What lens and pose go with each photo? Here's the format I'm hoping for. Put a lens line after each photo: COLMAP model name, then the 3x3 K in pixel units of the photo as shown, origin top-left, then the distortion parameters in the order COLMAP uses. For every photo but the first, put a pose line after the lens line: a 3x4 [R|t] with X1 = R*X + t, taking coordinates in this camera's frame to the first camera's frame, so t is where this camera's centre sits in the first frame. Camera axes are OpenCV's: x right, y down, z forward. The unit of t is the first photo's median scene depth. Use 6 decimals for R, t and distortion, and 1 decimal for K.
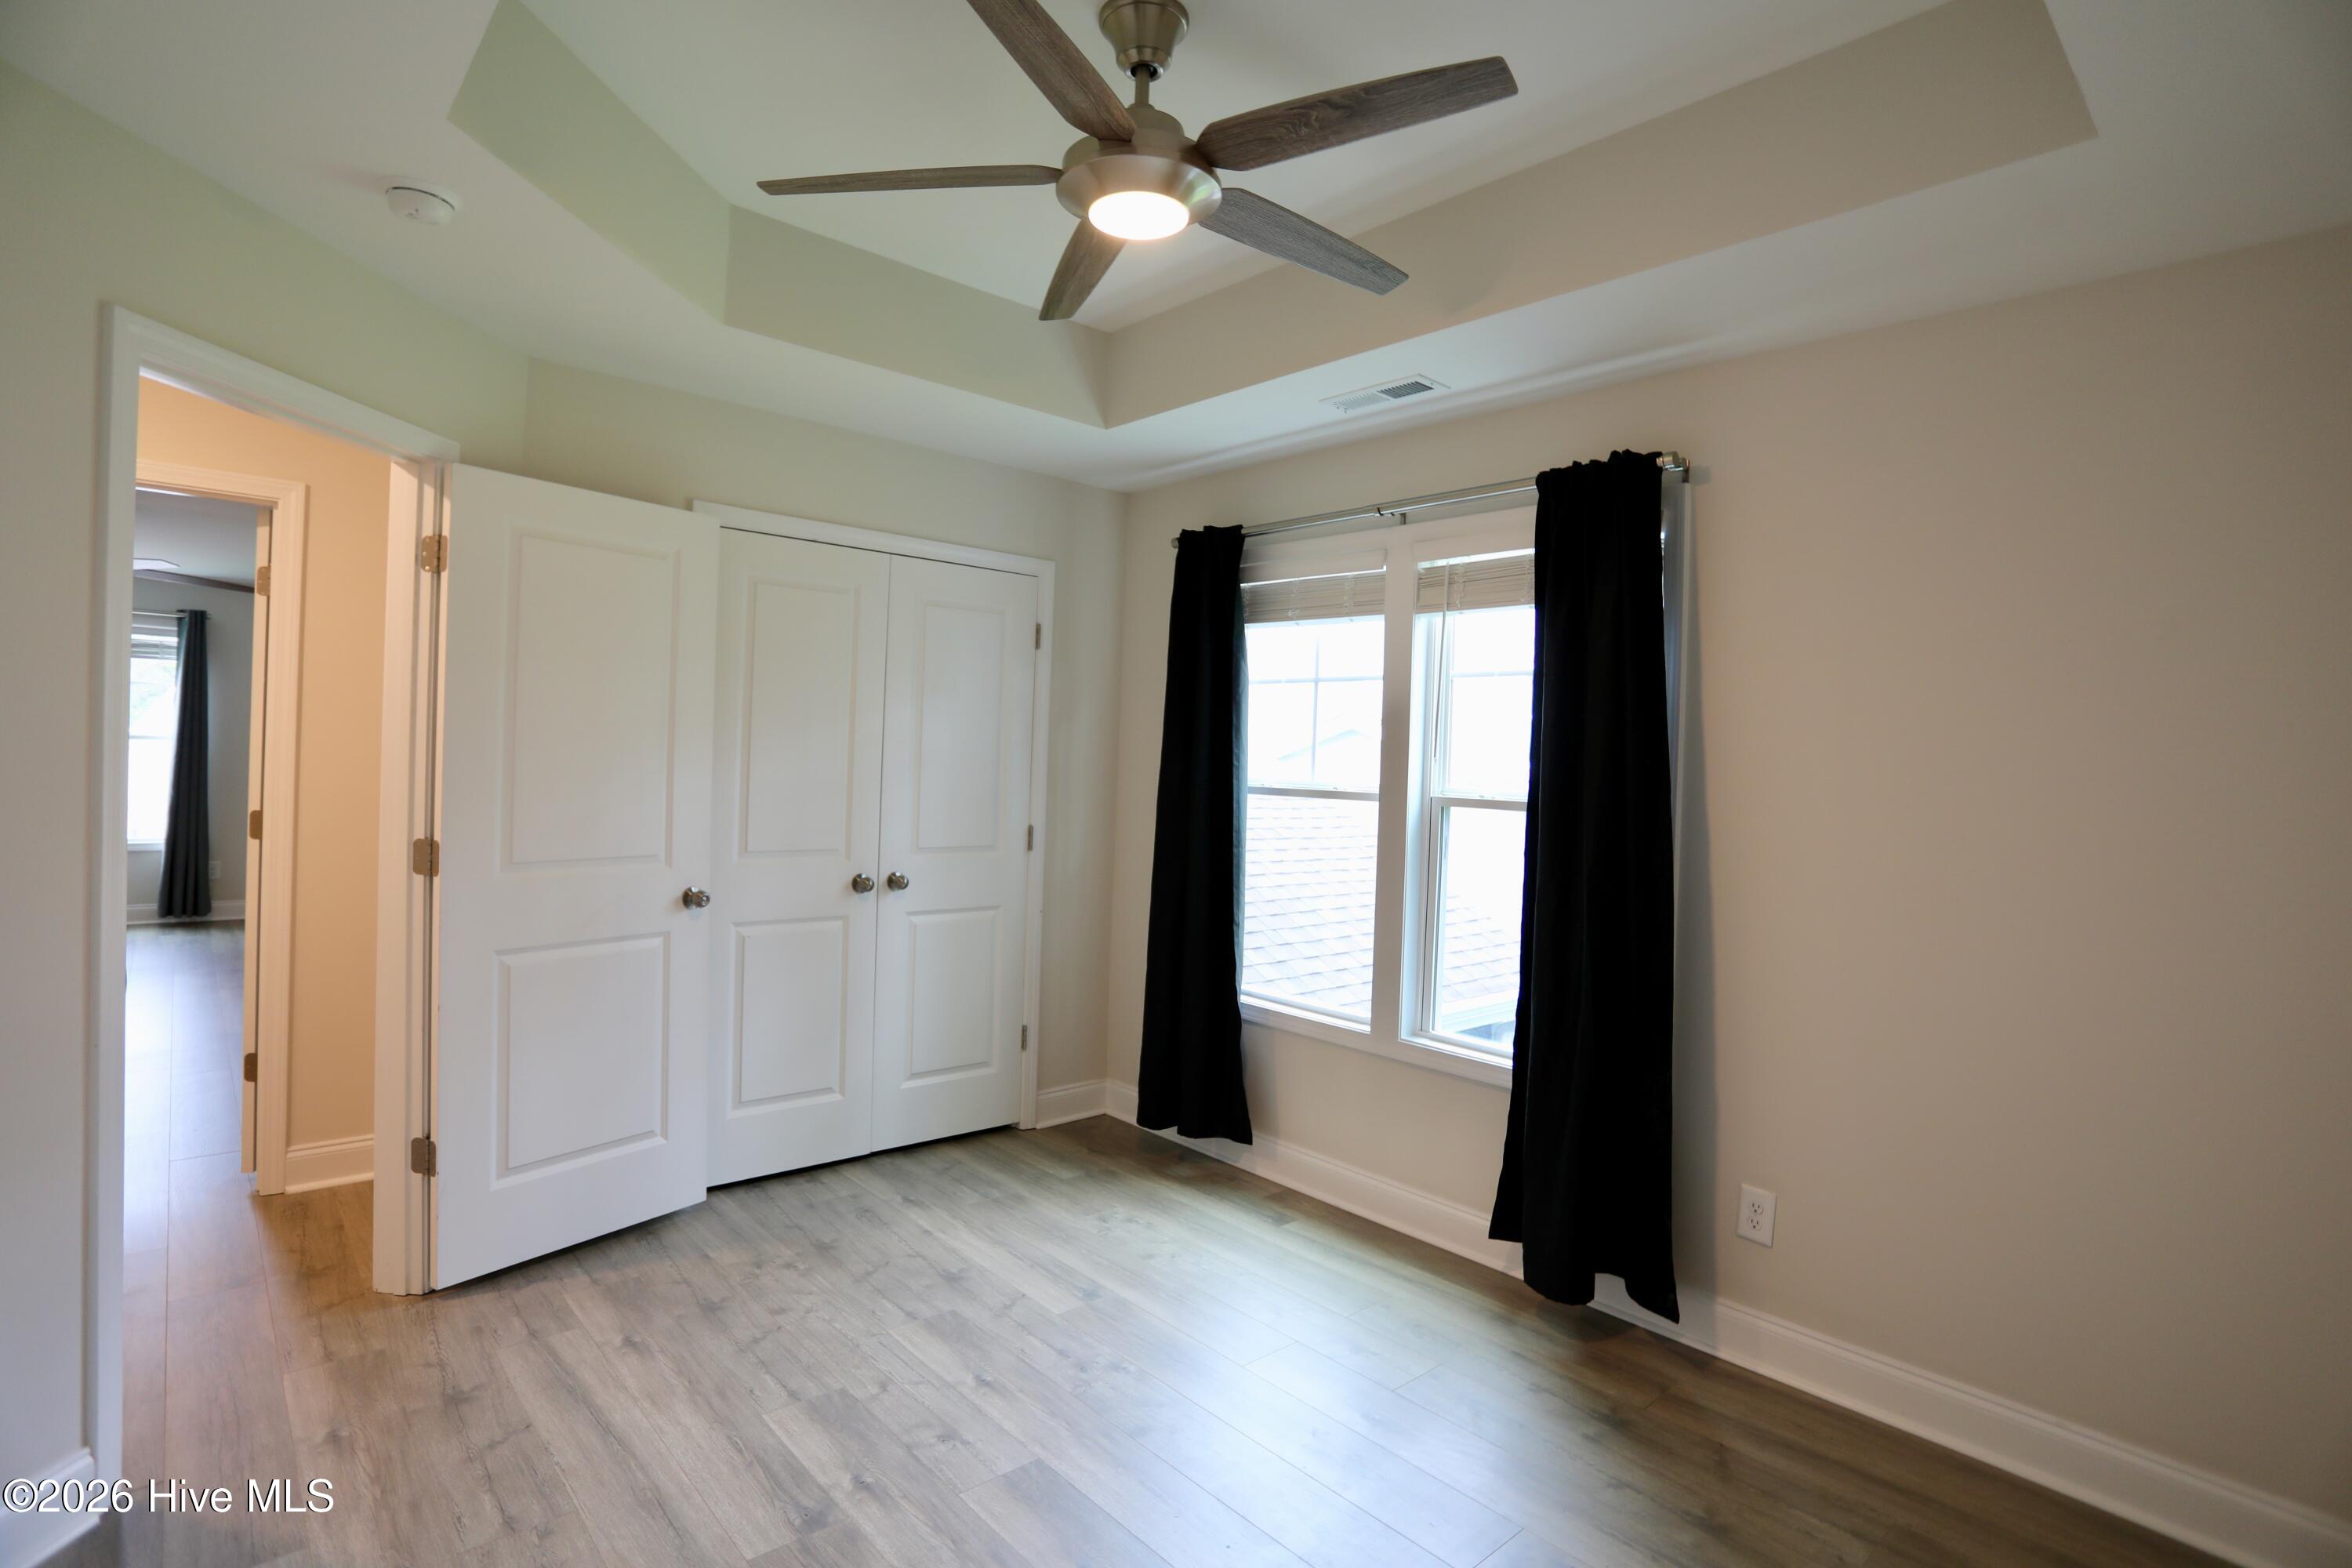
lens RADIAL K [[1141.7, 0, 1164.9], [0, 1141.7, 783.3], [0, 0, 1]] dist [-0.067563, 0.028128]
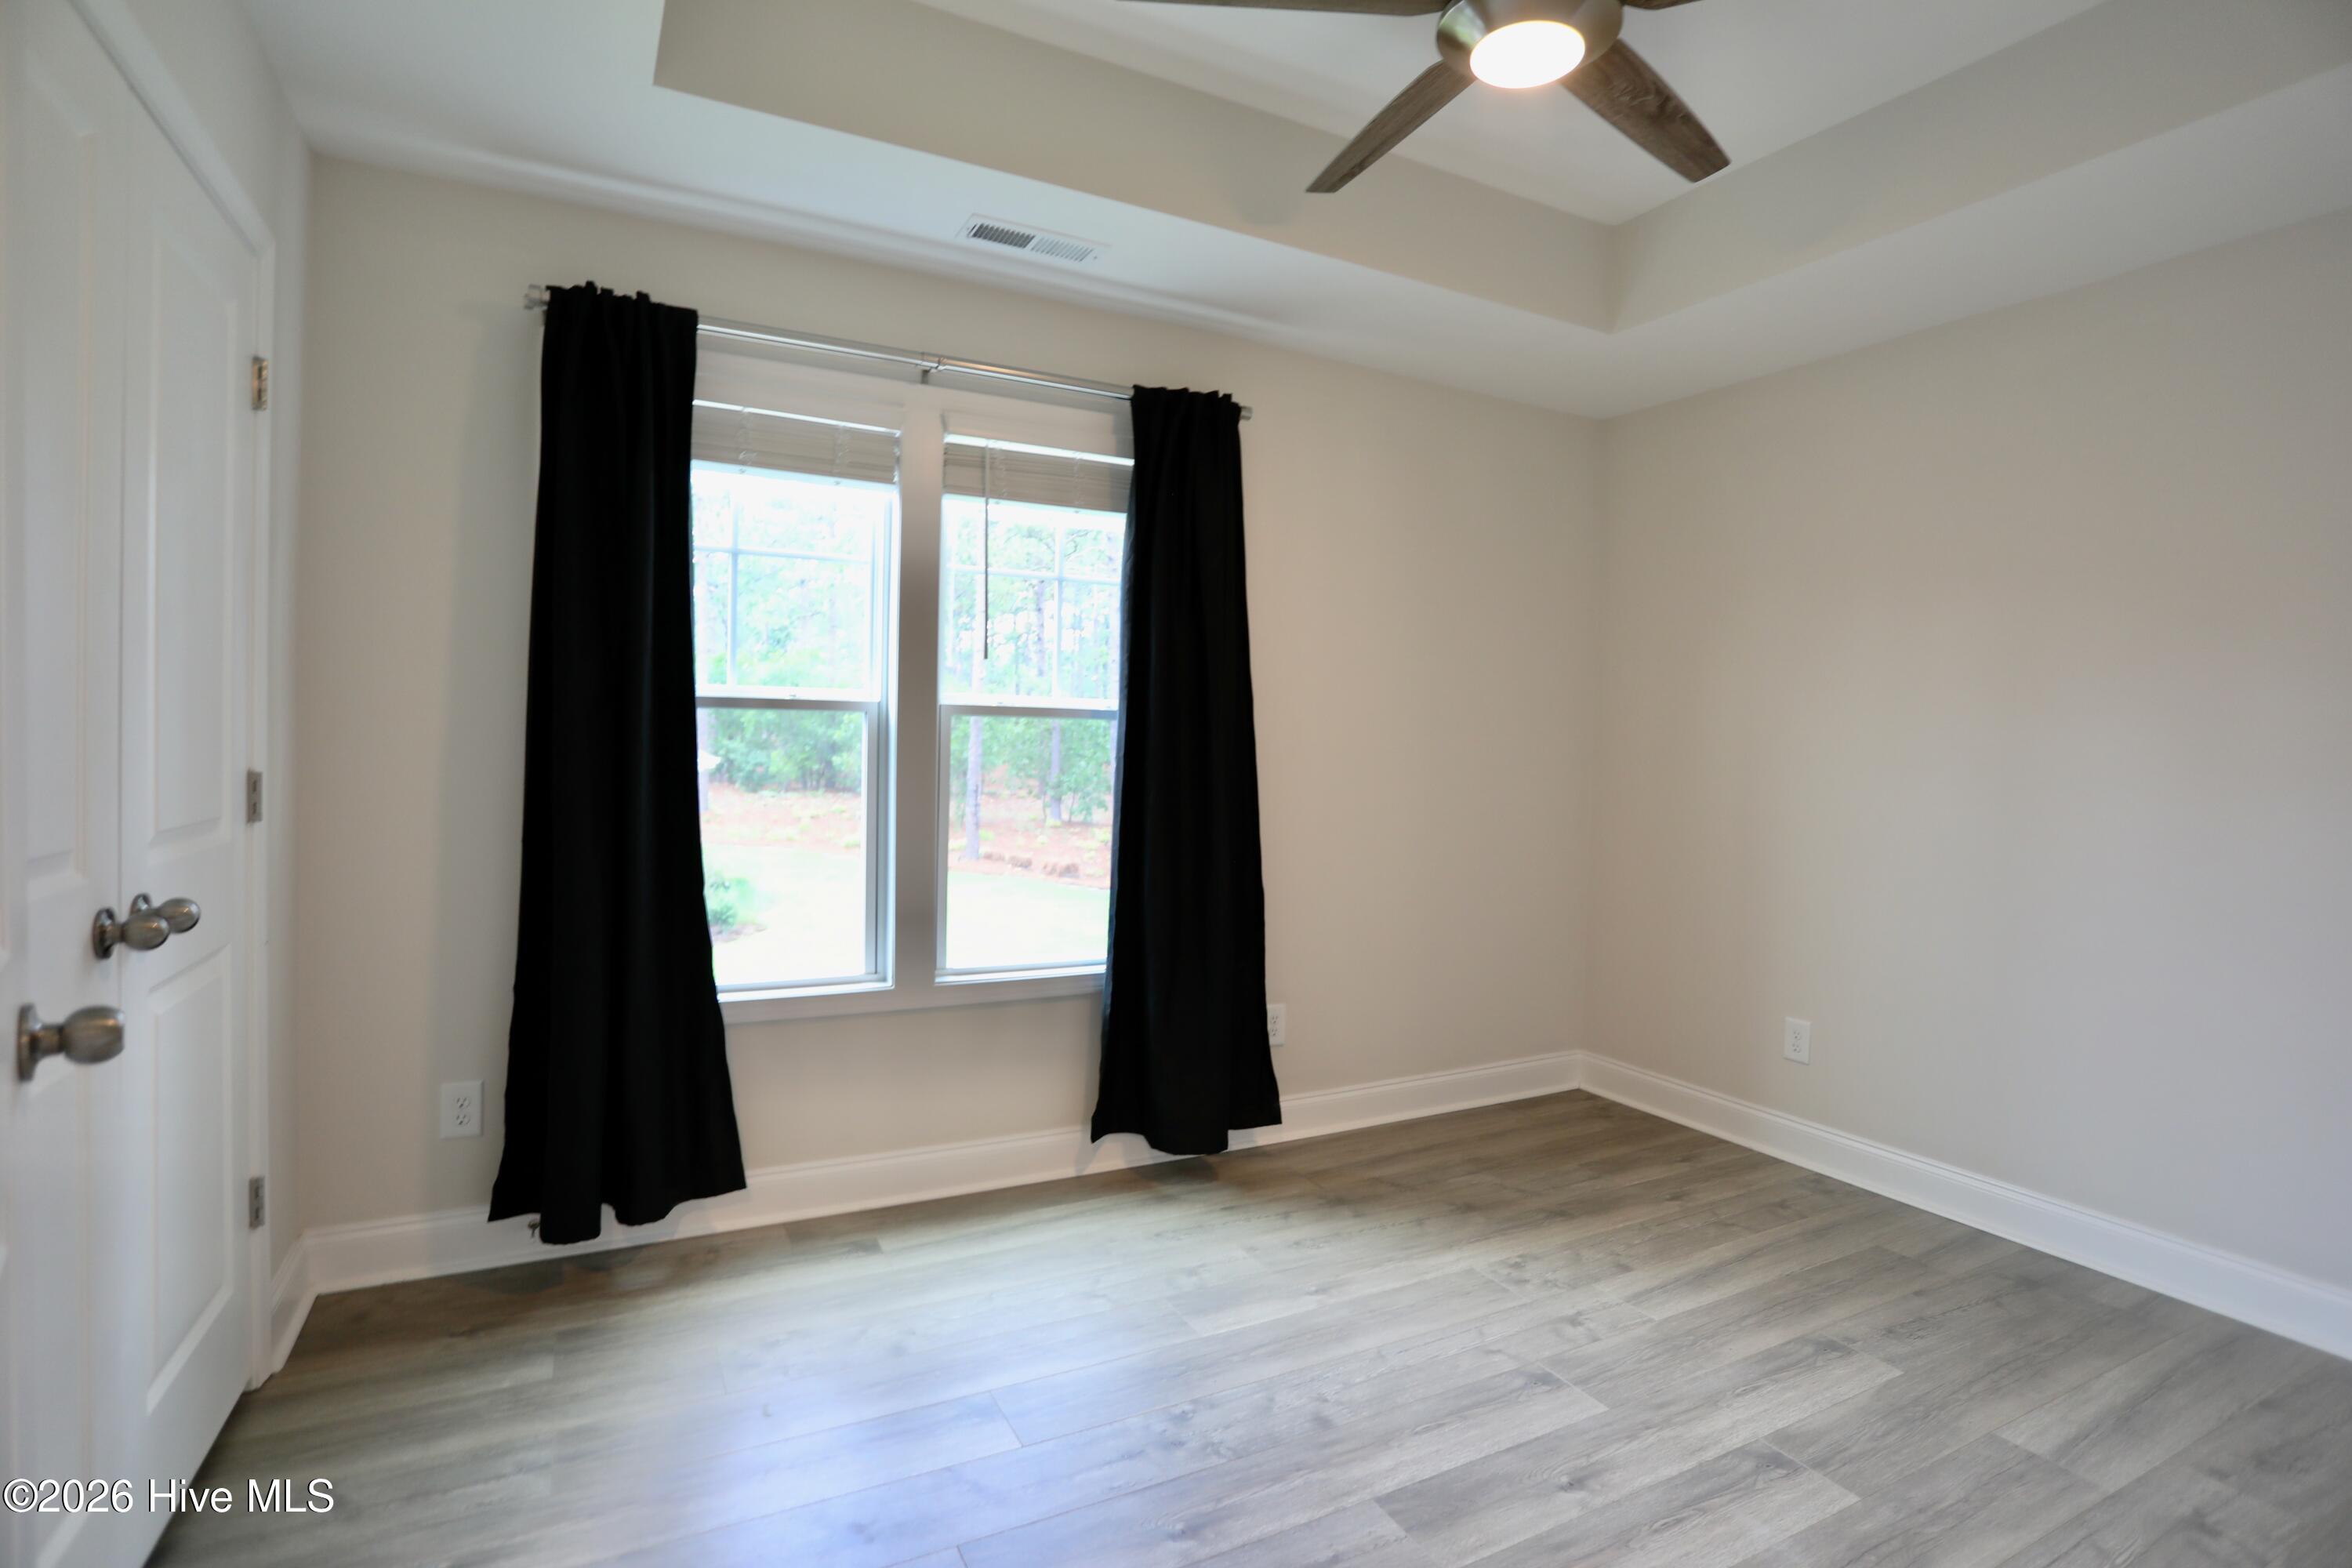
lens RADIAL K [[1141.7, 0, 1176.2], [0, 1141.7, 779.7], [0, 0, 1]] dist [-0.067563, 0.028128]
pose [[0.240159, -0.058379, 0.968977, -0.587791], [0.007596, 0.998272, 0.058261, 0.020136], [-0.970704, -0.006631, 0.240187, 0.615718]]
